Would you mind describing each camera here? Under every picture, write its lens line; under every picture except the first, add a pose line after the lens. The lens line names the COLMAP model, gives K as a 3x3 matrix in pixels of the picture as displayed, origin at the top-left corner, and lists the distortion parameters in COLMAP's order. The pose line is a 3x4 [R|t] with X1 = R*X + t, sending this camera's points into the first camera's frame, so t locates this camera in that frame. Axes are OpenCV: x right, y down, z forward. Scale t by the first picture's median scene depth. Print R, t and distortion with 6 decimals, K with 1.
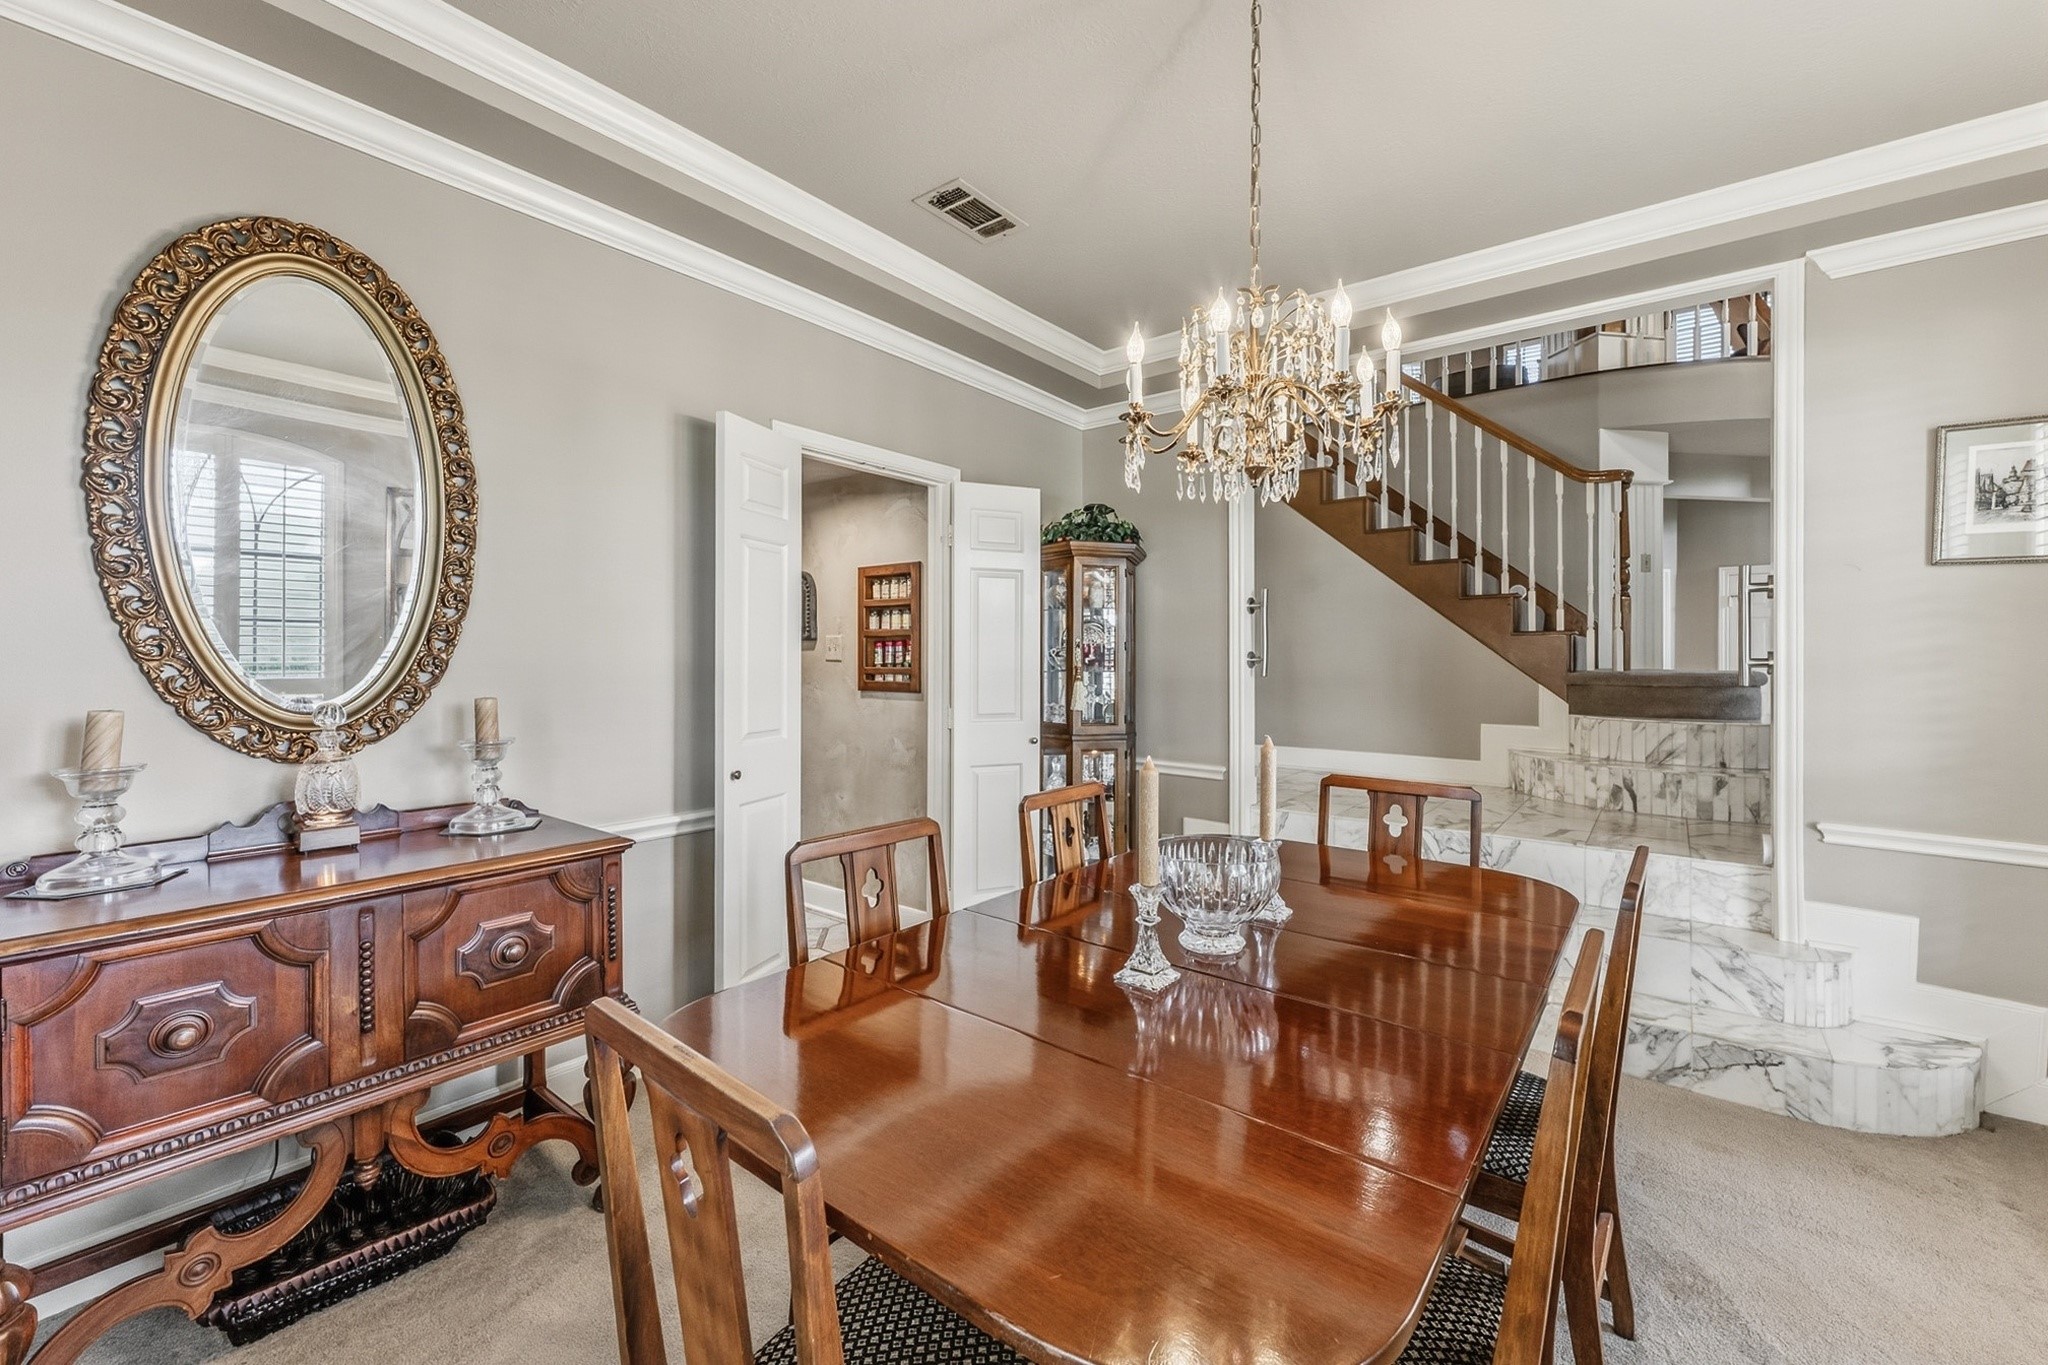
lens RADIAL K [[831.1, 0, 1012.5], [0, 831.1, 666.2], [0, 0, 1]] dist [0.000935, -0.000264]
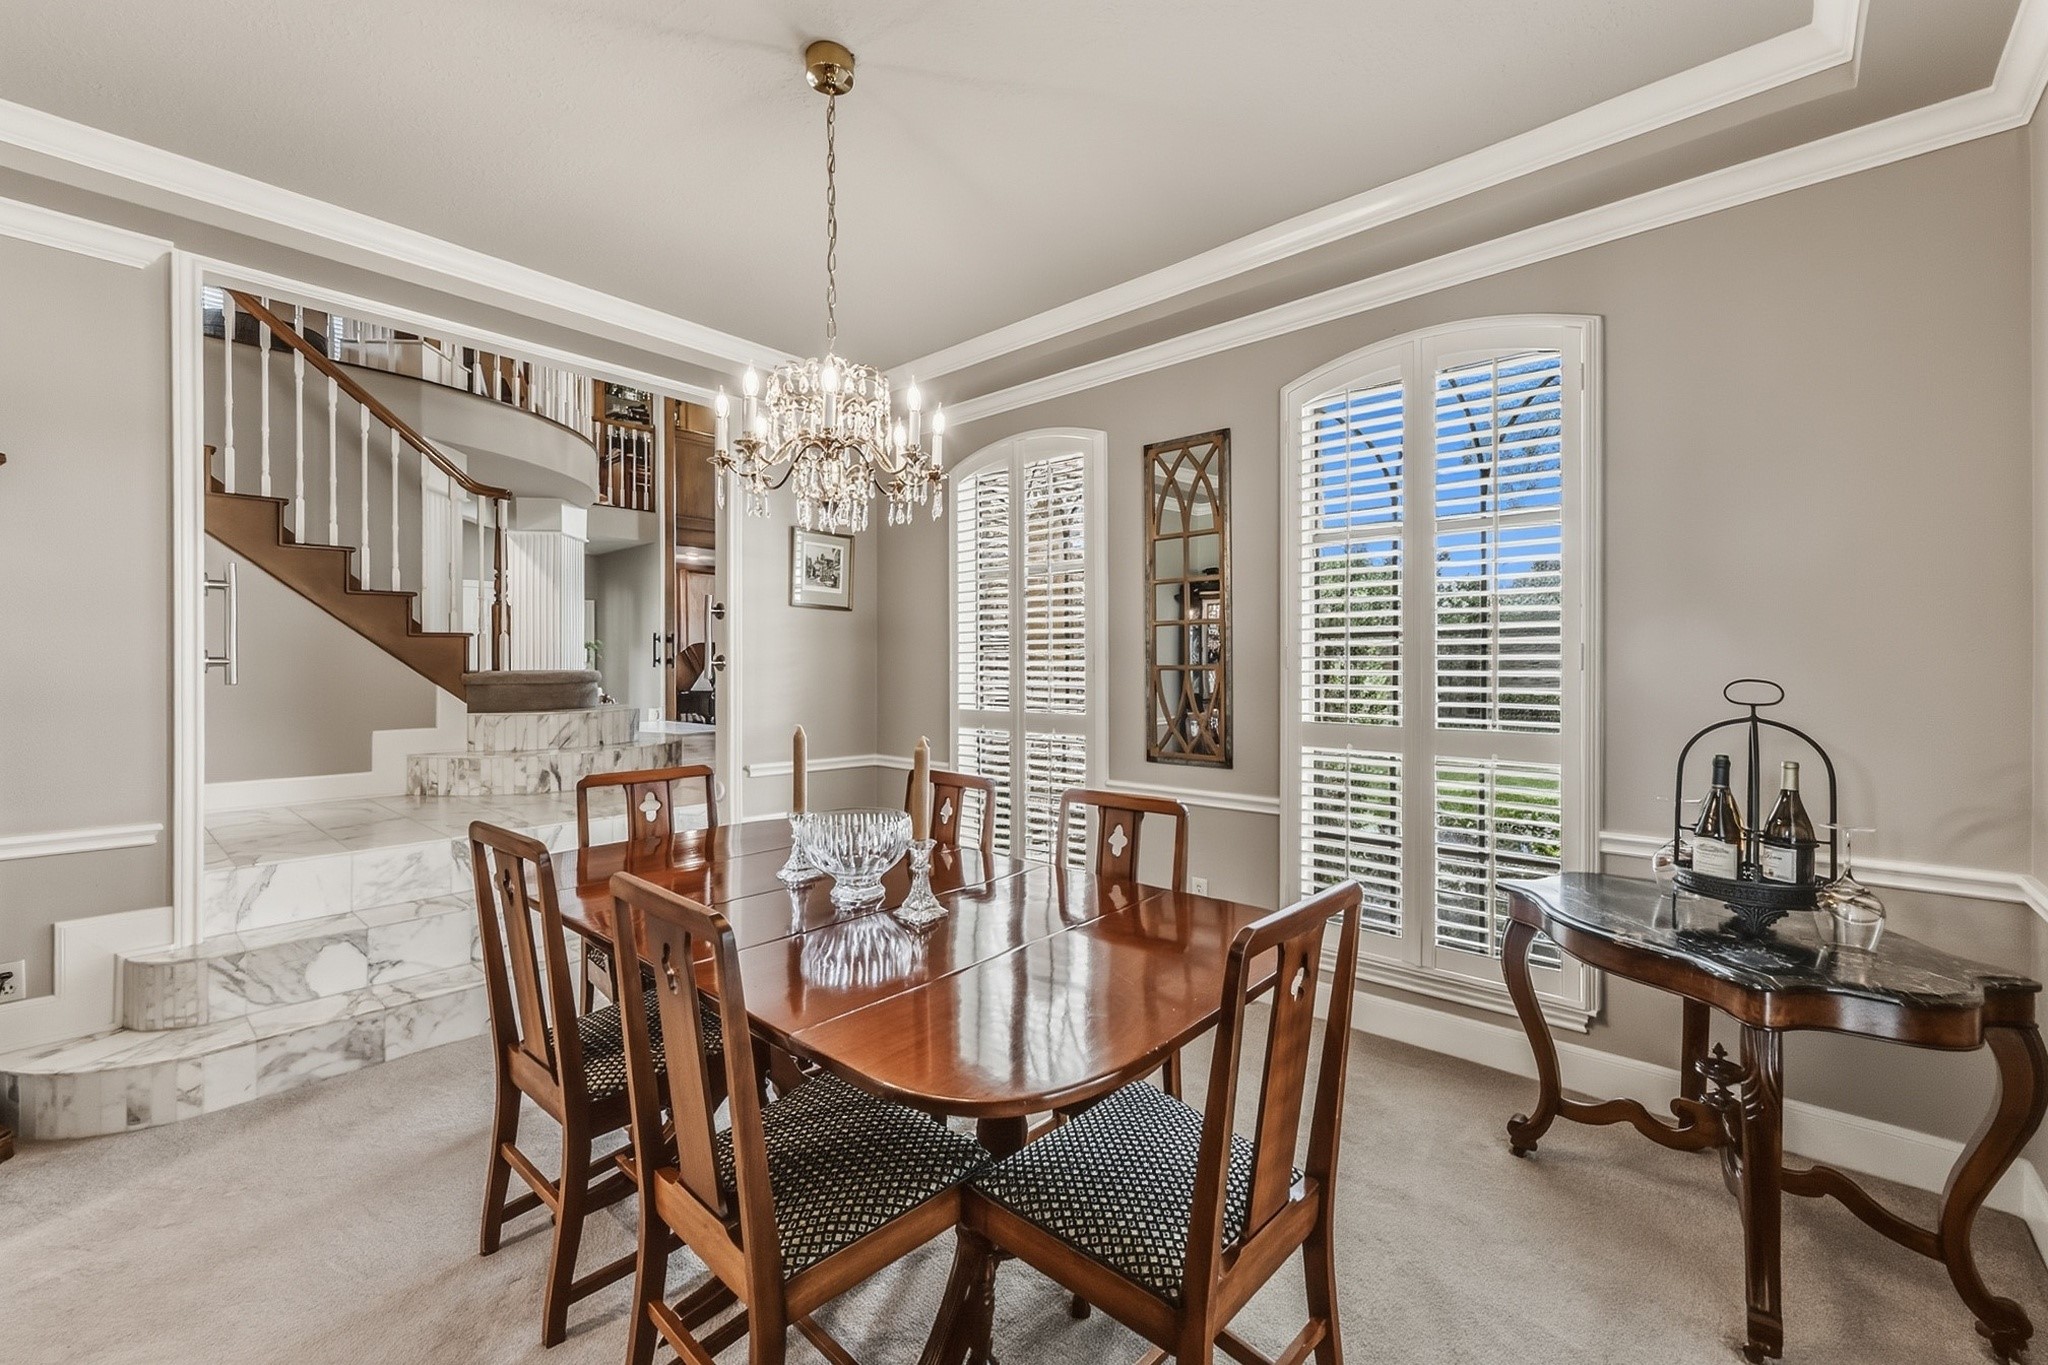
lens RADIAL K [[831.1, 0, 1019.5], [0, 831.1, 666.7], [0, 0, 1]] dist [0.000935, -0.000264]
pose [[0.044001, -0.006857, 0.999008, -0.378879], [0.010645, 0.999923, 0.006394, -0.000333], [-0.998975, 0.010353, 0.044071, 0.286861]]
